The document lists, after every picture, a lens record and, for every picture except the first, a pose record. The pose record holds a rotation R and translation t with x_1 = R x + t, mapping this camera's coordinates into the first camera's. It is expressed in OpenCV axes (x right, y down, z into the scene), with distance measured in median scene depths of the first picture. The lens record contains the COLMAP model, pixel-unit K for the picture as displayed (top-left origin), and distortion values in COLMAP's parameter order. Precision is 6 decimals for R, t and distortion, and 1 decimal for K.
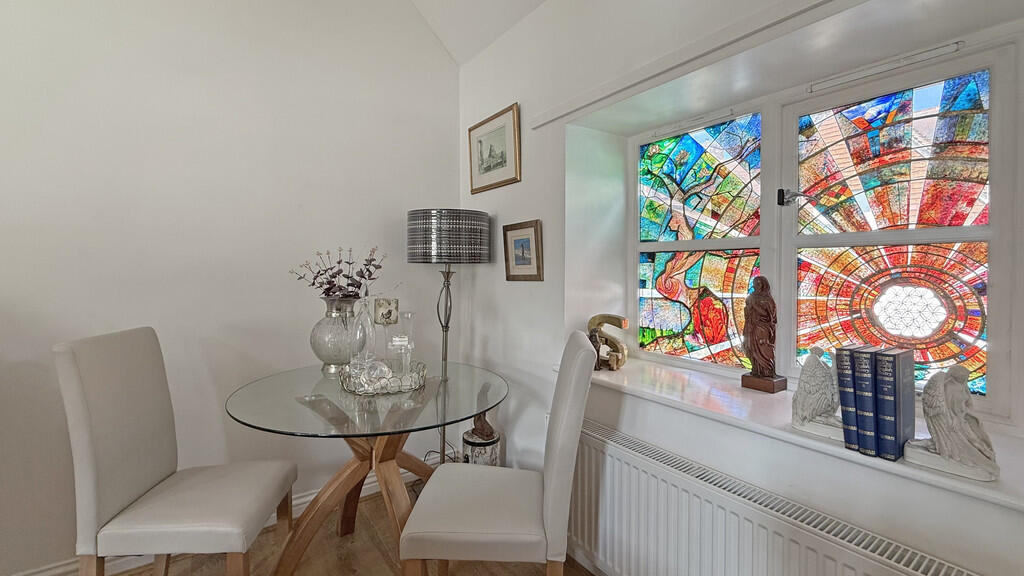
lens RADIAL K [[411.6, 0, 522.4], [0, 411.6, 276.8], [0, 0, 1]] dist [-0.006068, 0.000856]
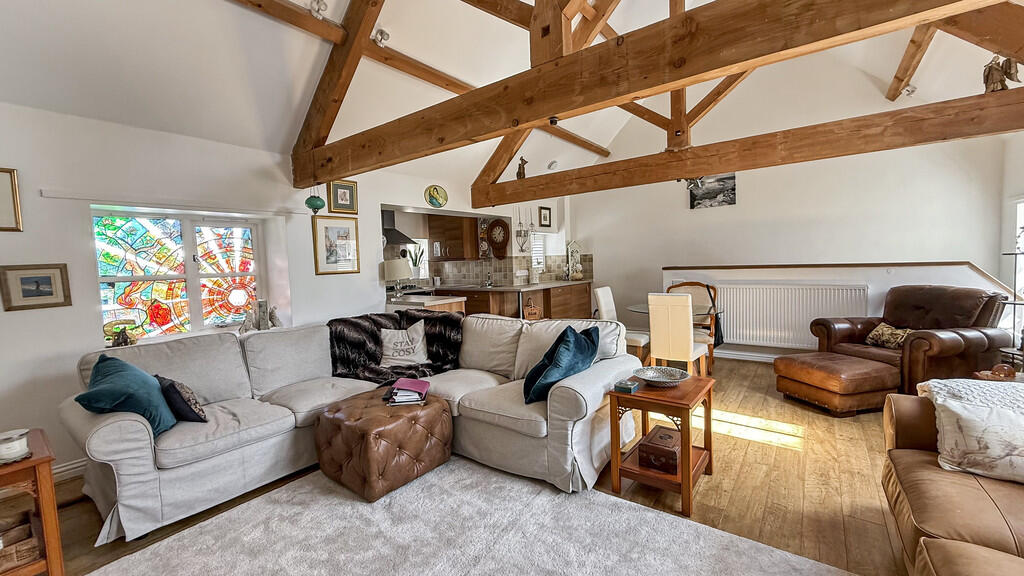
lens RADIAL K [[411.6, 0, 502.9], [0, 411.6, 288.3], [0, 0, 1]] dist [-0.006068, 0.000856]
pose [[-0.261261, -0.061262, 0.963322, -1.865428], [0.047816, 0.995937, 0.076304, -0.094417], [-0.964083, 0.065998, -0.257270, -0.119404]]
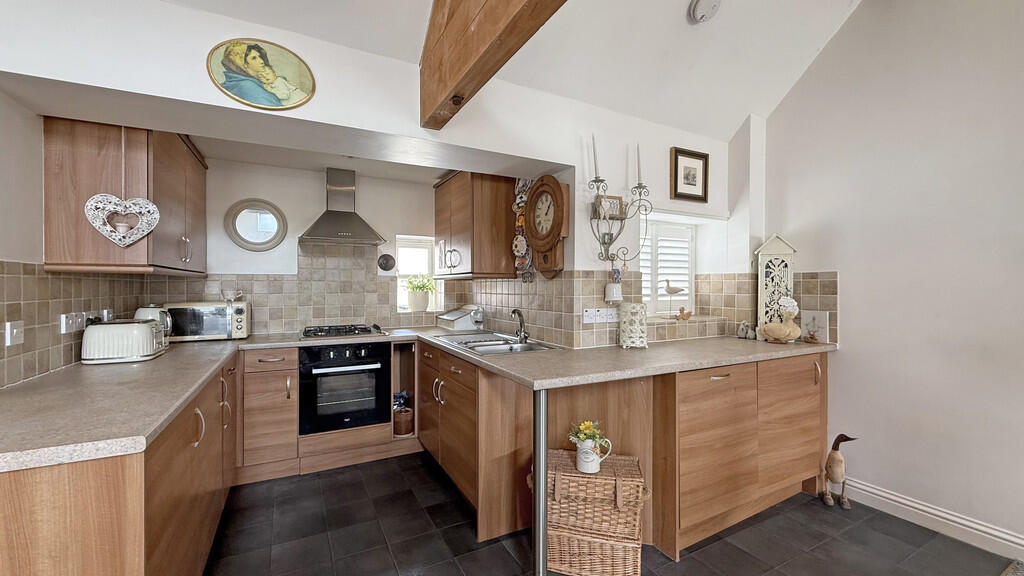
lens RADIAL K [[411.6, 0, 501.3], [0, 411.6, 287.5], [0, 0, 1]] dist [-0.006068, 0.000856]
pose [[0.173979, -0.006829, 0.984726, 0.341859], [0.014835, 0.999881, 0.004313, -0.044512], [-0.984638, 0.013858, 0.174059, -1.196508]]
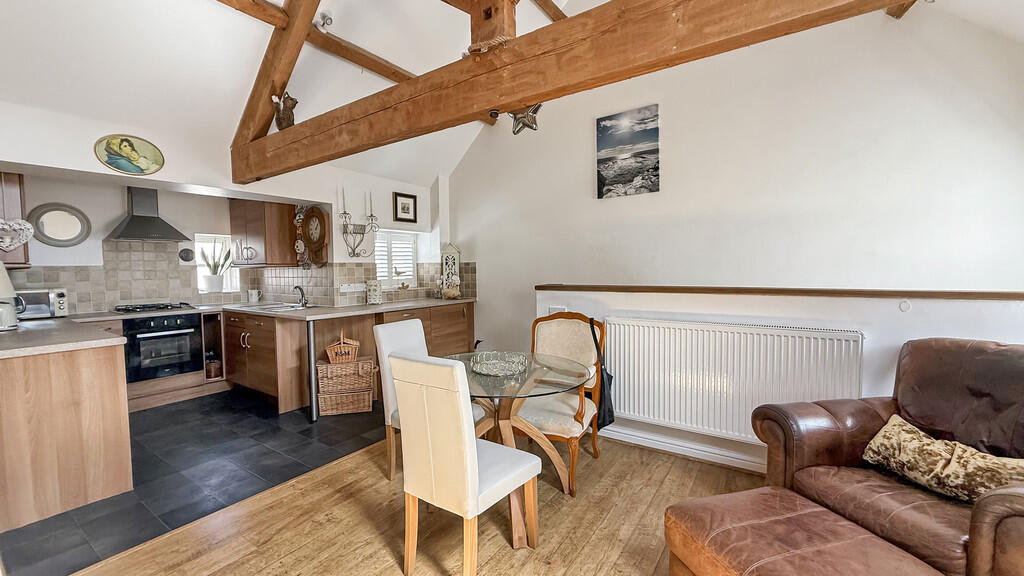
lens RADIAL K [[411.6, 0, 503.0], [0, 411.6, 289.2], [0, 0, 1]] dist [-0.006068, 0.000856]
pose [[-0.302196, -0.050970, 0.951882, -0.932672], [0.025317, 0.997788, 0.061466, -0.061043], [-0.952910, 0.042673, -0.300237, -1.423458]]
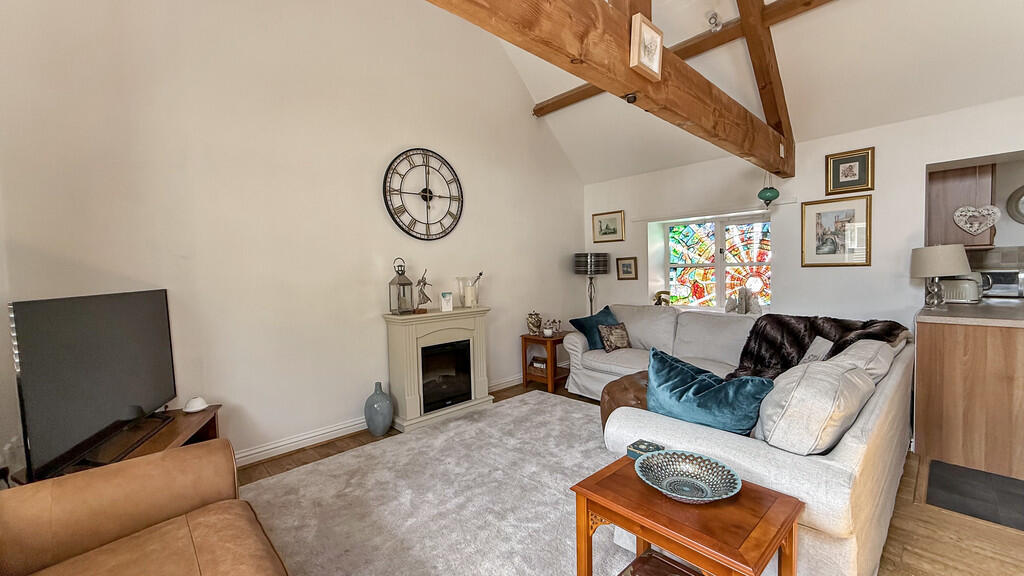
lens RADIAL K [[411.6, 0, 519.1], [0, 411.6, 289.7], [0, 0, 1]] dist [-0.006068, 0.000856]
pose [[0.993804, -0.040385, 0.103549, -1.063029], [0.036626, 0.998608, 0.037952, -0.058866], [-0.104938, -0.033925, 0.993900, -1.691807]]
